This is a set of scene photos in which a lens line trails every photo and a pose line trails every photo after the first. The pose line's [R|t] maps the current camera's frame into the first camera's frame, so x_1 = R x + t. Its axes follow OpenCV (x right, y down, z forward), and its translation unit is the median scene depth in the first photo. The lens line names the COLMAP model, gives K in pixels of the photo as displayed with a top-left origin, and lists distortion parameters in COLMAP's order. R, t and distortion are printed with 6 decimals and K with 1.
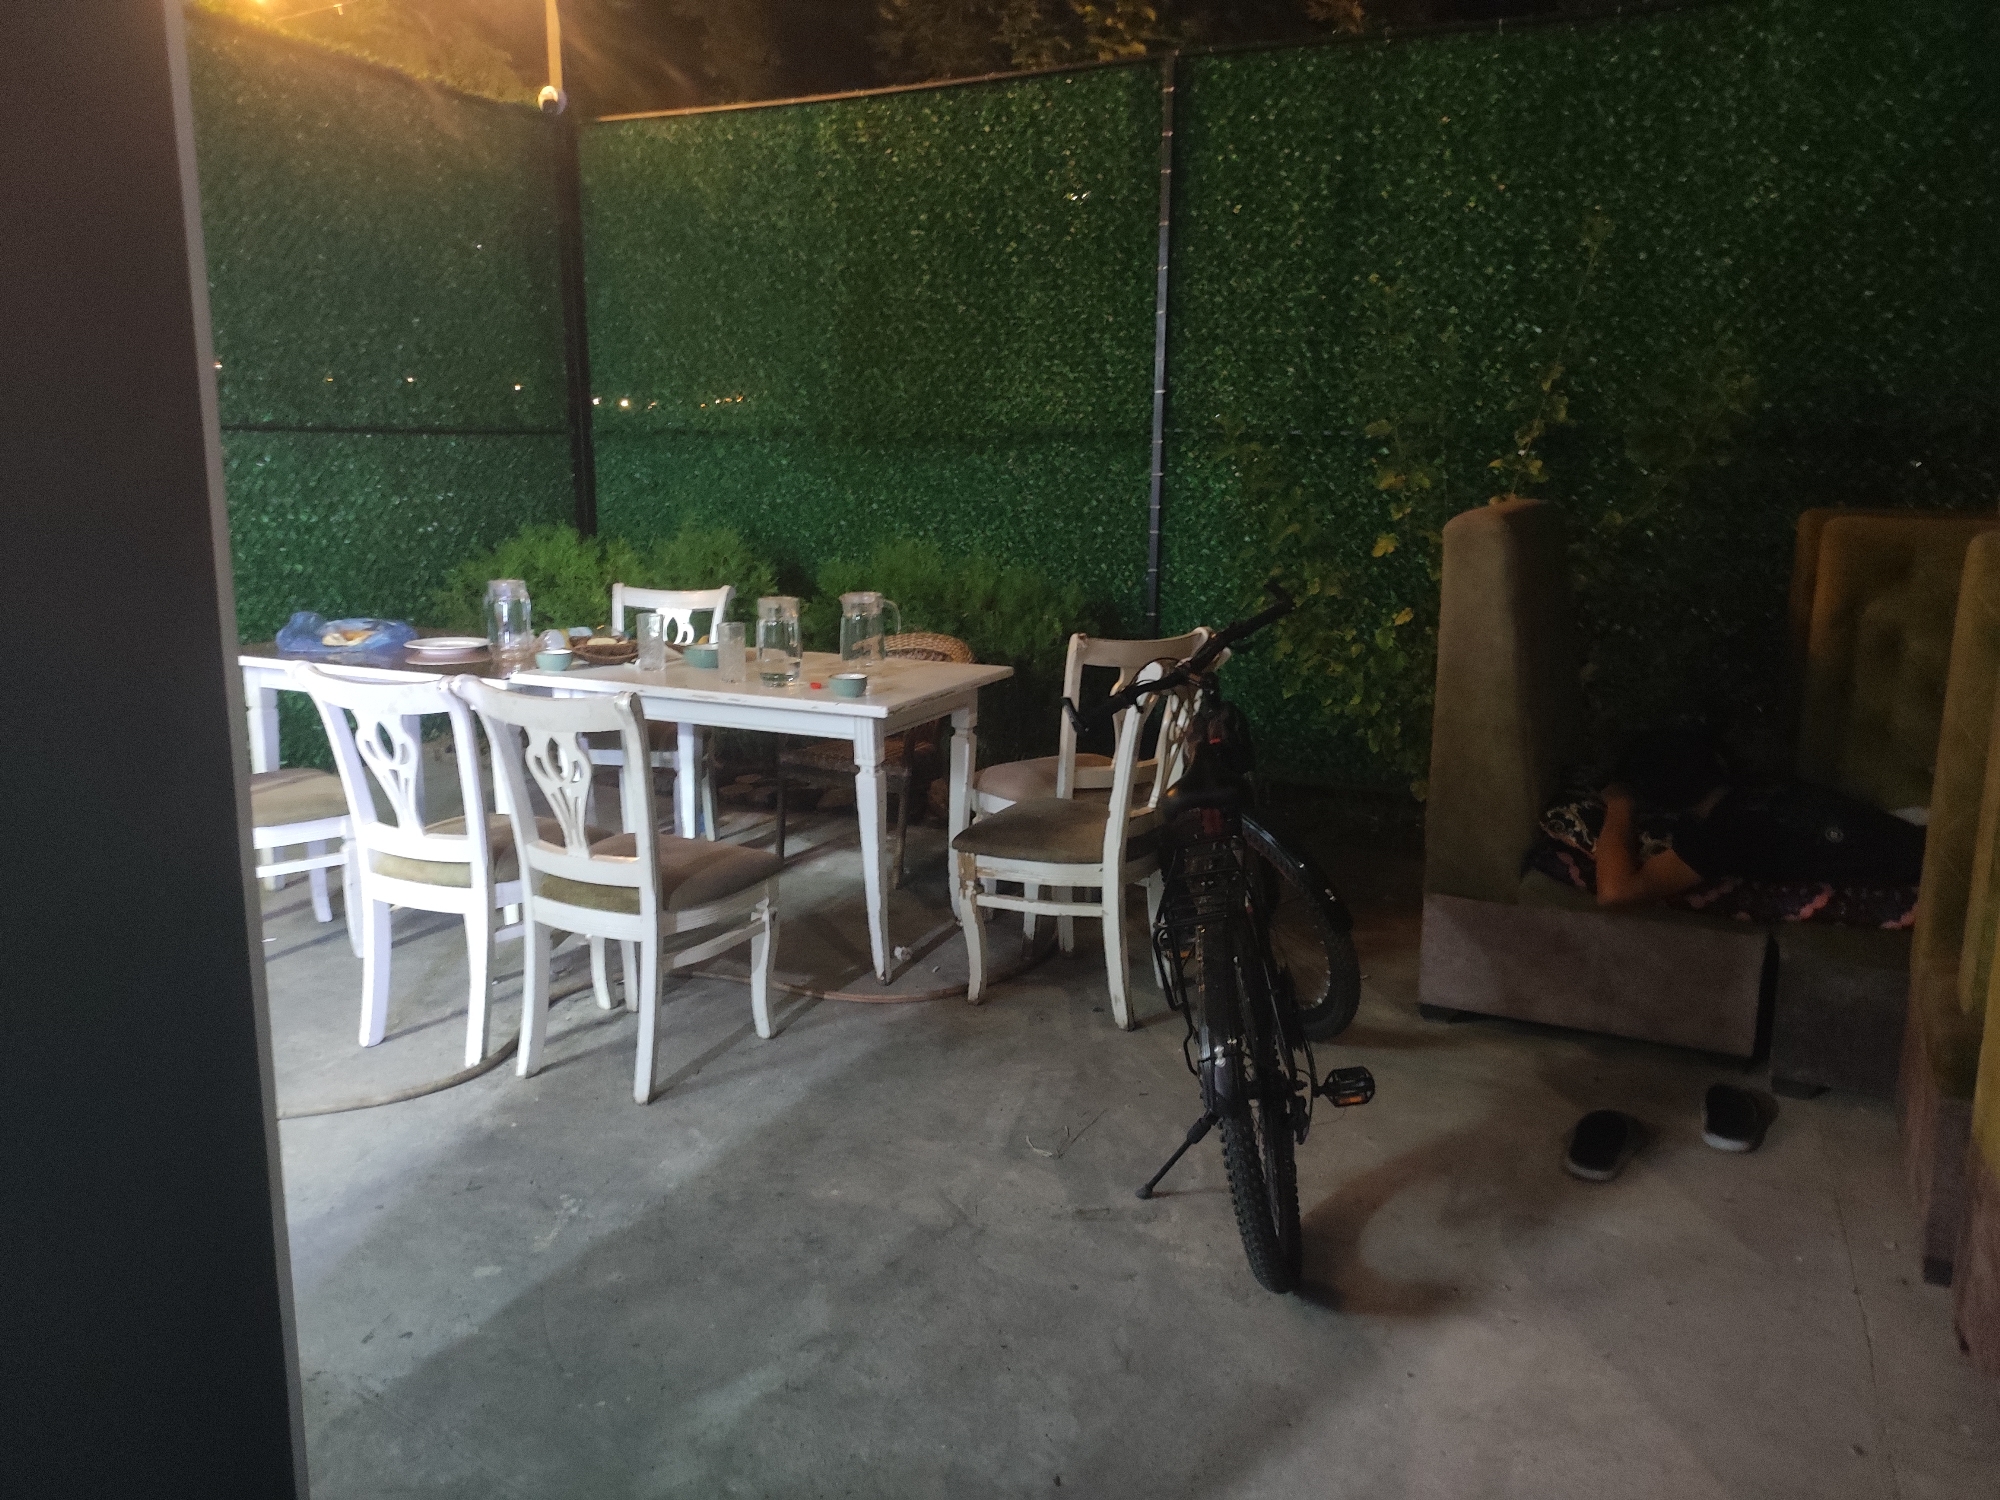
lens RADIAL K [[1459.6, 0, 1000.0], [0, 1459.6, 743.9], [0, 0, 1]] dist [0.012087, -0.008475]
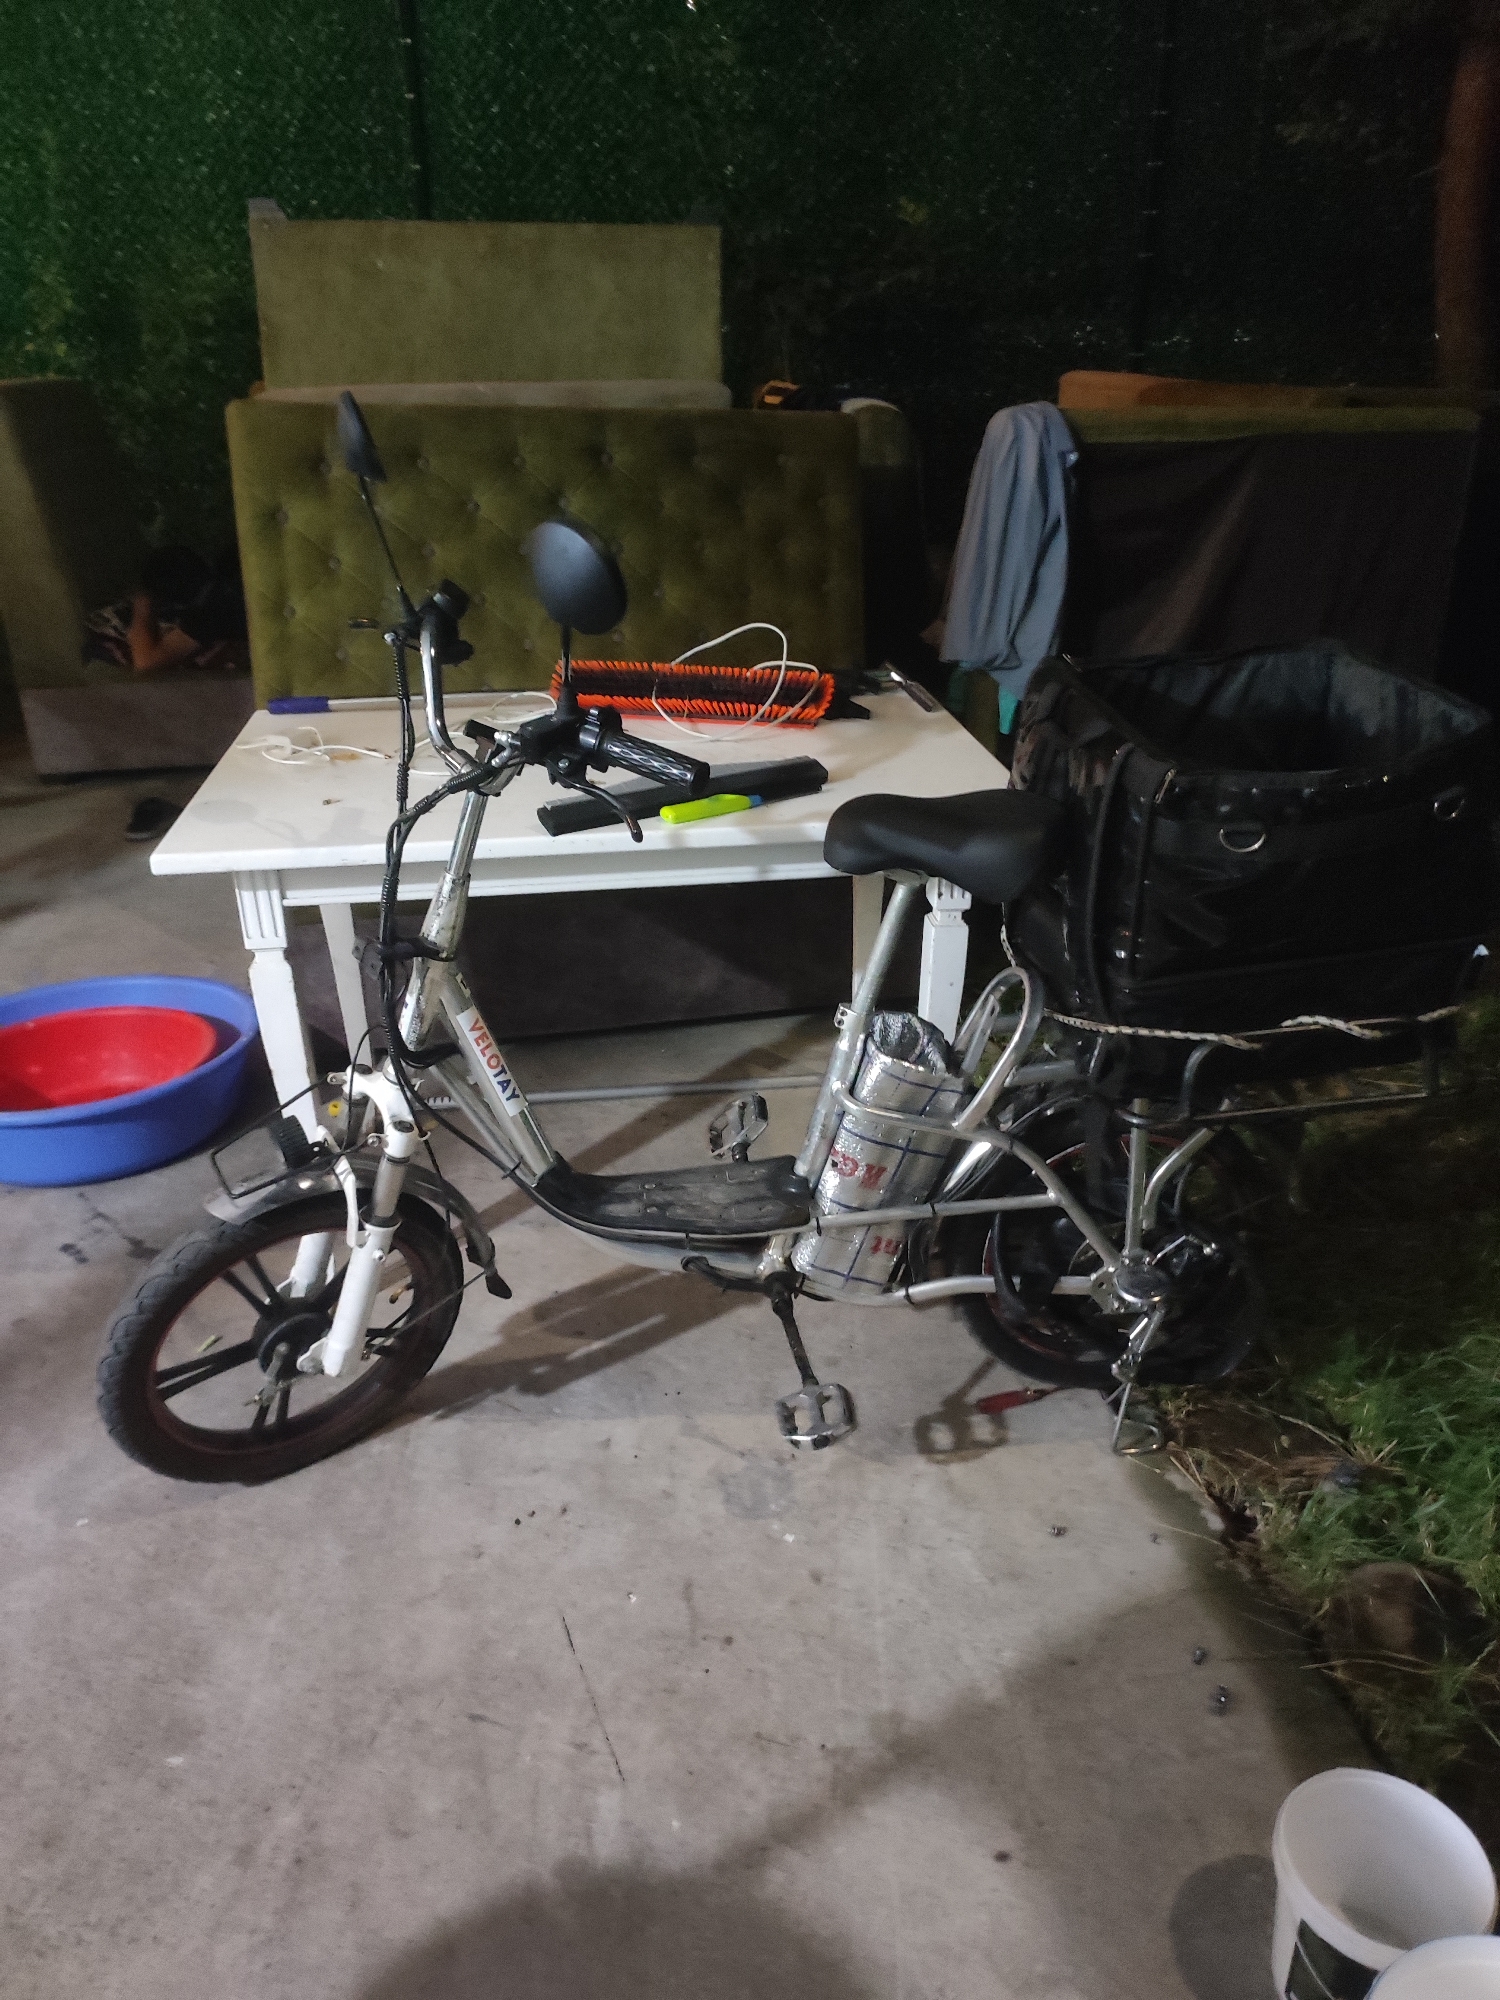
lens RADIAL K [[1459.6, 0, 749.0], [0, 1459.6, 1008.2], [0, 0, 1]] dist [0.012087, -0.008475]
pose [[0.810748, -0.255845, 0.526528, 0.037618], [0.130544, 0.955807, 0.263423, 0.083560], [-0.570655, -0.144834, 0.808317, -0.373358]]
